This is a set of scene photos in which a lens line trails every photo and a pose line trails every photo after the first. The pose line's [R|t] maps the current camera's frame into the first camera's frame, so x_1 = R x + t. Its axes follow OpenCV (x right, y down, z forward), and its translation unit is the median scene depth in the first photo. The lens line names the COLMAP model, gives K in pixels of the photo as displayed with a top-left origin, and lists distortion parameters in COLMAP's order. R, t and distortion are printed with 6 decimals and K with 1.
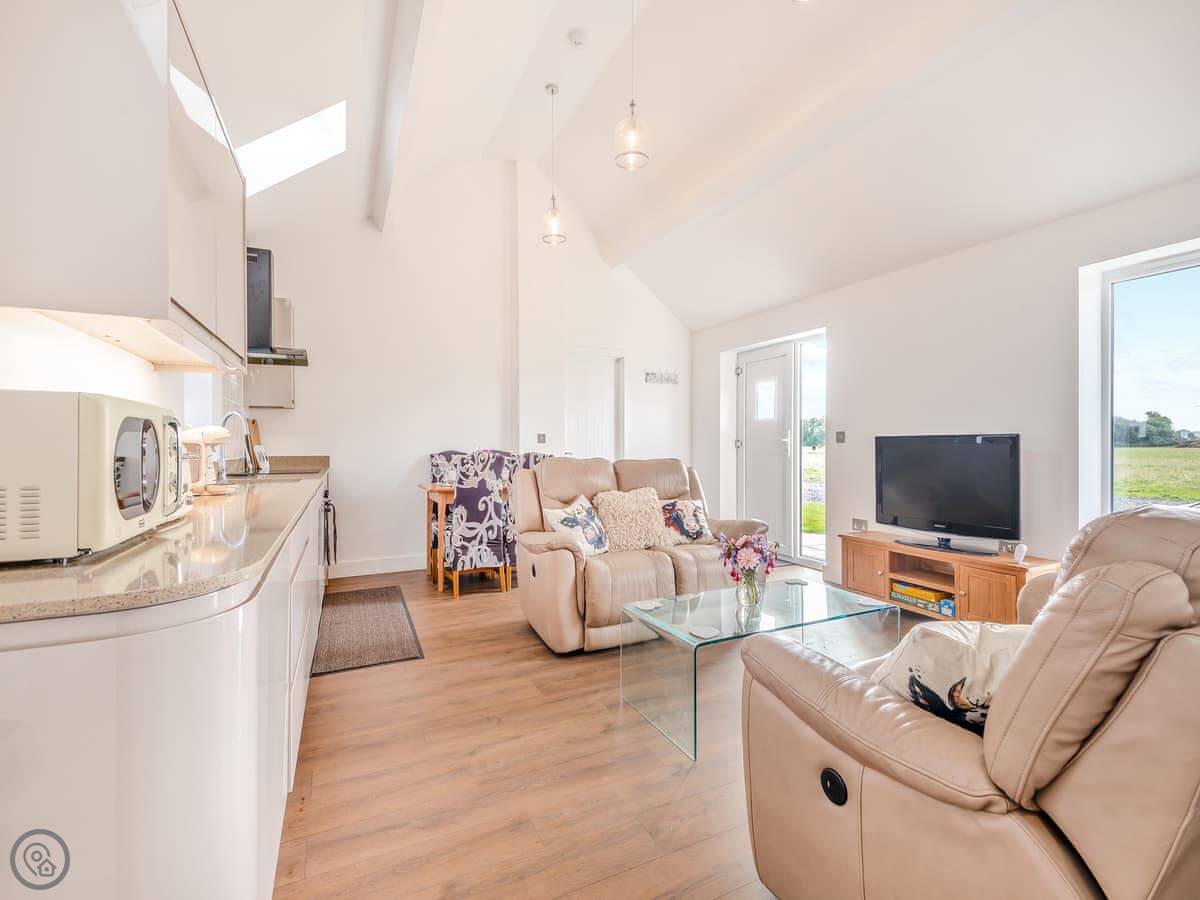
lens RADIAL K [[537.0, 0, 604.5], [0, 537.0, 442.1], [0, 0, 1]] dist [0.022615, -0.011820]
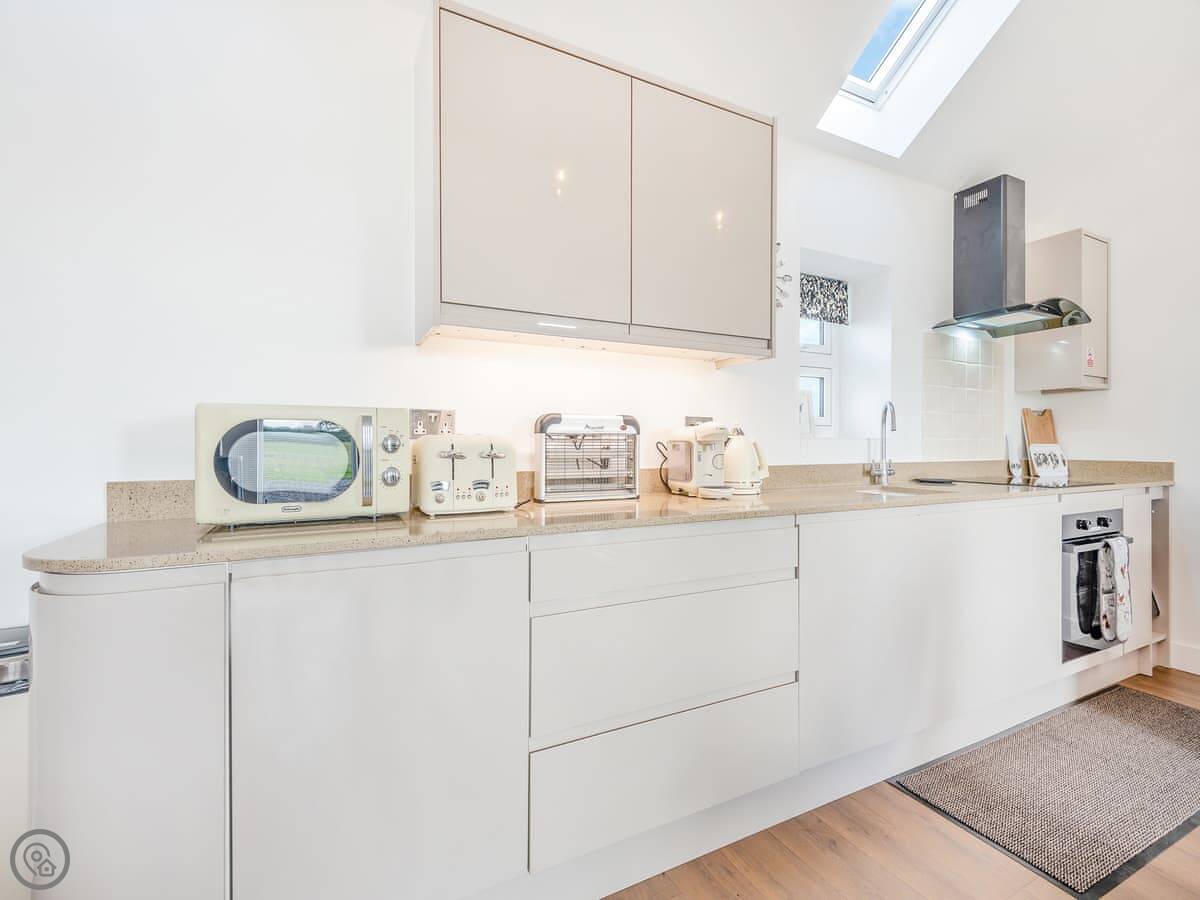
lens RADIAL K [[537.0, 0, 604.5], [0, 537.0, 442.1], [0, 0, 1]] dist [0.022615, -0.011820]
pose [[0.021807, -0.000384, -0.999762, 0.079199], [0.001022, 0.999999, -0.000362, 0.003029], [0.999762, -0.001014, 0.021808, 0.378979]]
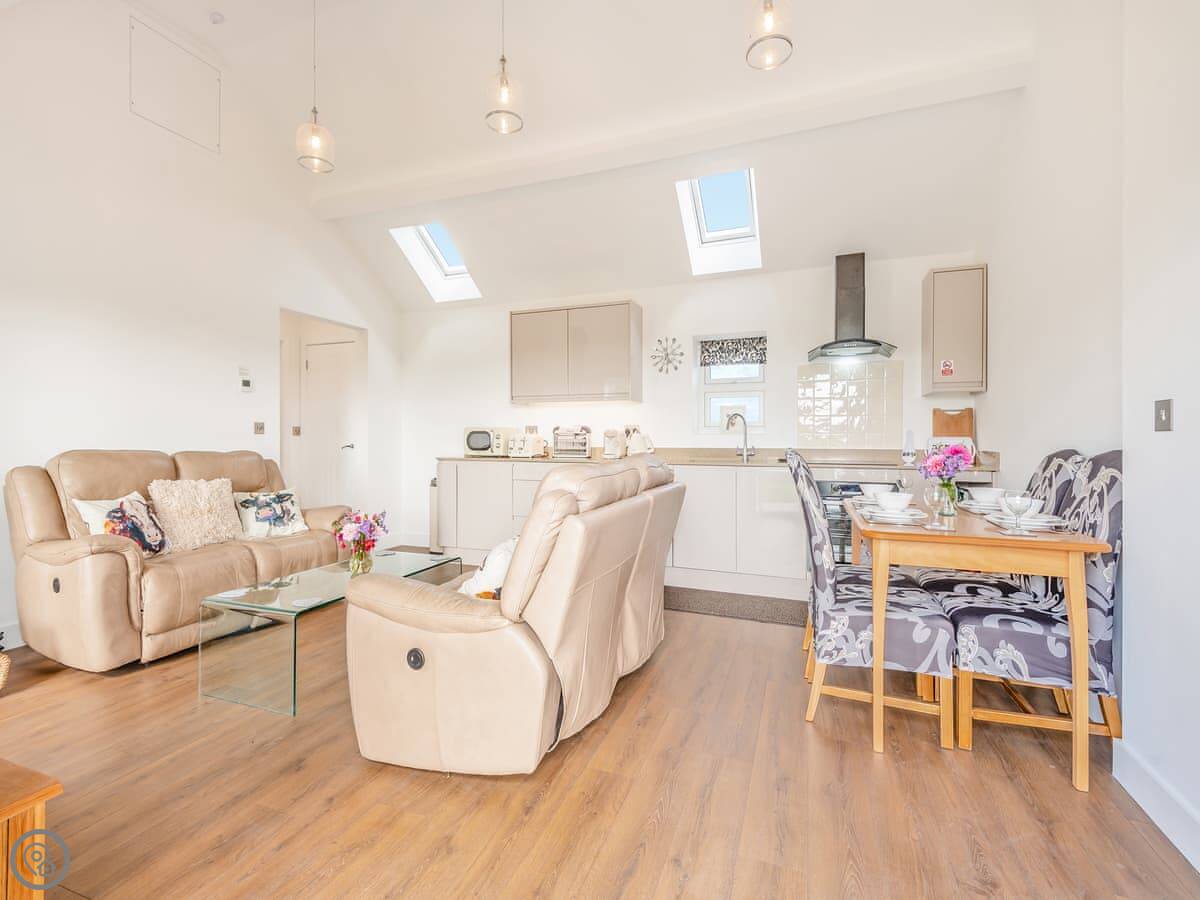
lens RADIAL K [[530.2, 0, 606.4], [0, 530.2, 438.1], [0, 0, 1]] dist [0.015176, -0.000928]
pose [[-0.726701, 0.001542, -0.686952, 0.374642], [0.001574, 0.999999, 0.000579, 0.006000], [0.686952, -0.000661, -0.726703, 1.224127]]
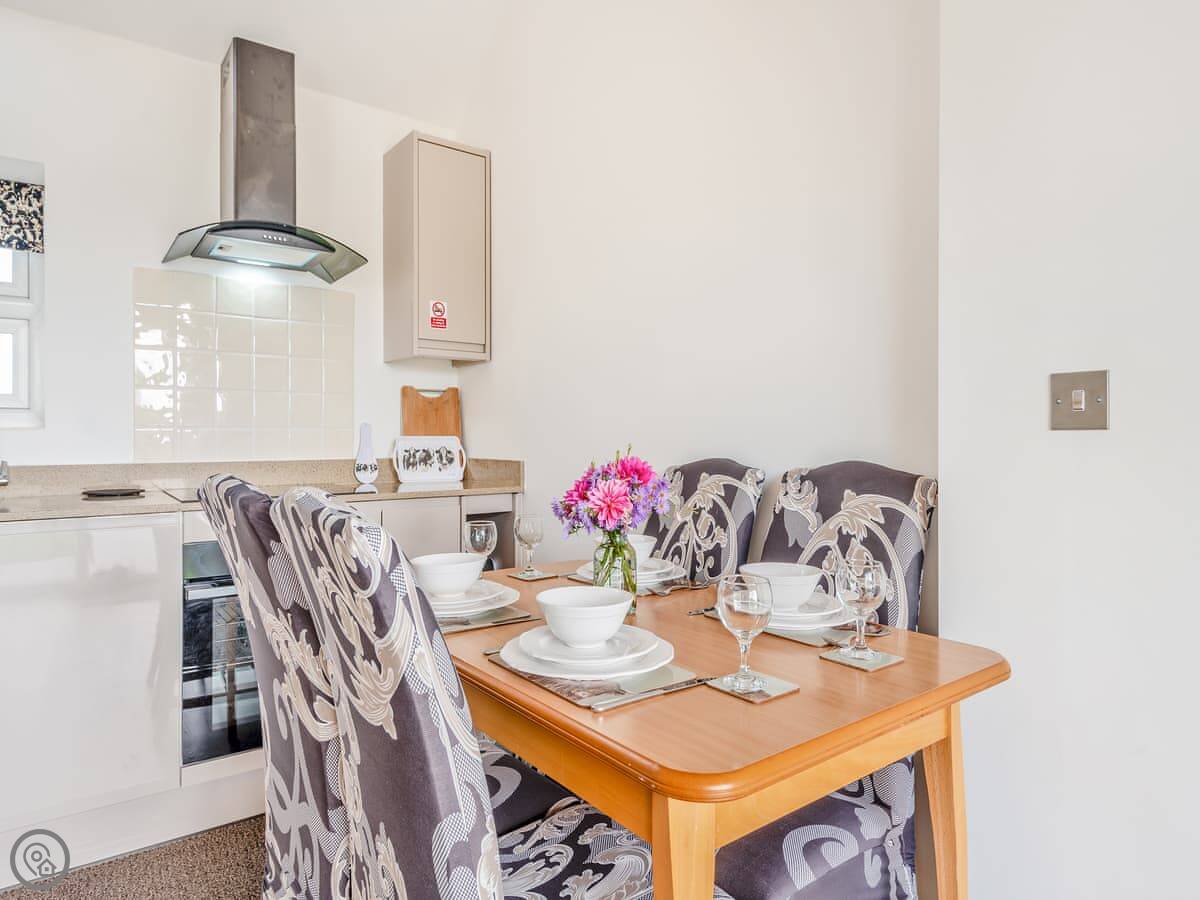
lens RADIAL K [[727.0, 0, 616.8], [0, 727.0, 436.3], [0, 0, 1]] dist [-0.001740, -0.001536]
pose [[0.210936, 0.004044, -0.977491, 0.082231], [0.002053, 0.999987, 0.004581, 0.003125], [0.977498, -0.002973, 0.210925, 1.006013]]
